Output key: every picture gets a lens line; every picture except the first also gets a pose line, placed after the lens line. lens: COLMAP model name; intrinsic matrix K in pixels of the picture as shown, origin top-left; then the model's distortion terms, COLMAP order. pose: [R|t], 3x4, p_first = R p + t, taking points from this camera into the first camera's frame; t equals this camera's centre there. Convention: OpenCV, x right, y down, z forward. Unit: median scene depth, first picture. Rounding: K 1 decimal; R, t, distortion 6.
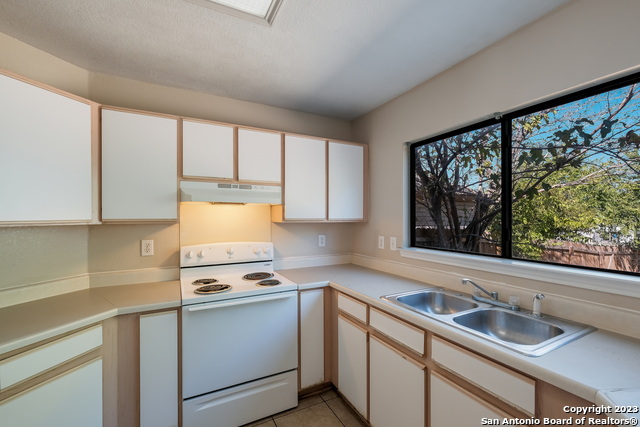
lens RADIAL K [[278.3, 0, 319.2], [0, 278.3, 216.1], [0, 0, 1]] dist [0.000043, -0.000013]
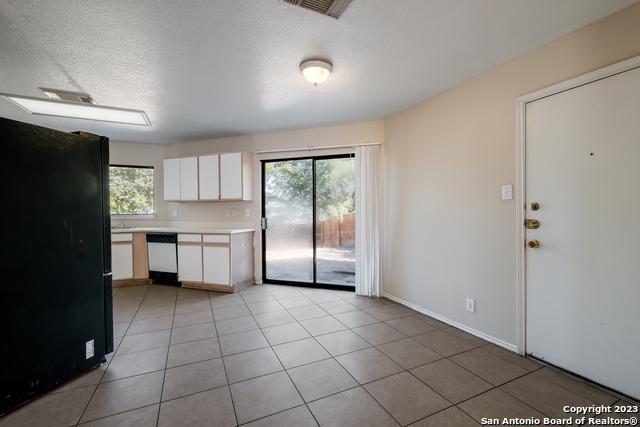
lens RADIAL K [[279.4, 0, 321.7], [0, 279.4, 210.6], [0, 0, 1]] dist [-0.001657, -0.000263]
pose [[0.027311, 0.002595, 0.999624, -1.689564], [0.003427, 0.999991, -0.002689, 0.099310], [-0.999621, 0.003499, 0.027302, -1.022119]]
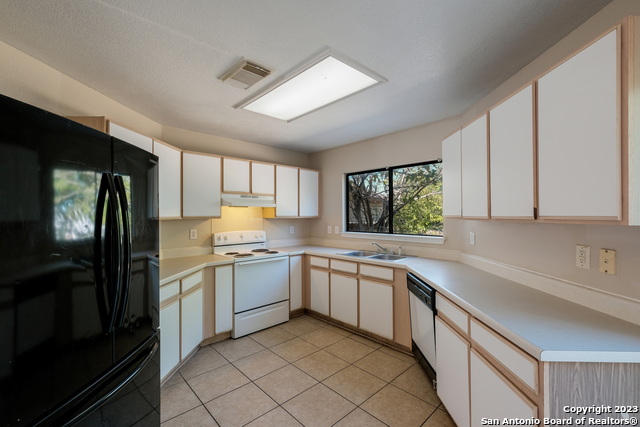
lens RADIAL K [[279.4, 0, 321.7], [0, 279.4, 210.6], [0, 0, 1]] dist [-0.001657, -0.000263]
pose [[0.960573, 0.002502, 0.278015, -0.342118], [0.001281, 0.999909, -0.013425, 0.000808], [-0.278024, 0.013252, 0.960483, -0.719127]]
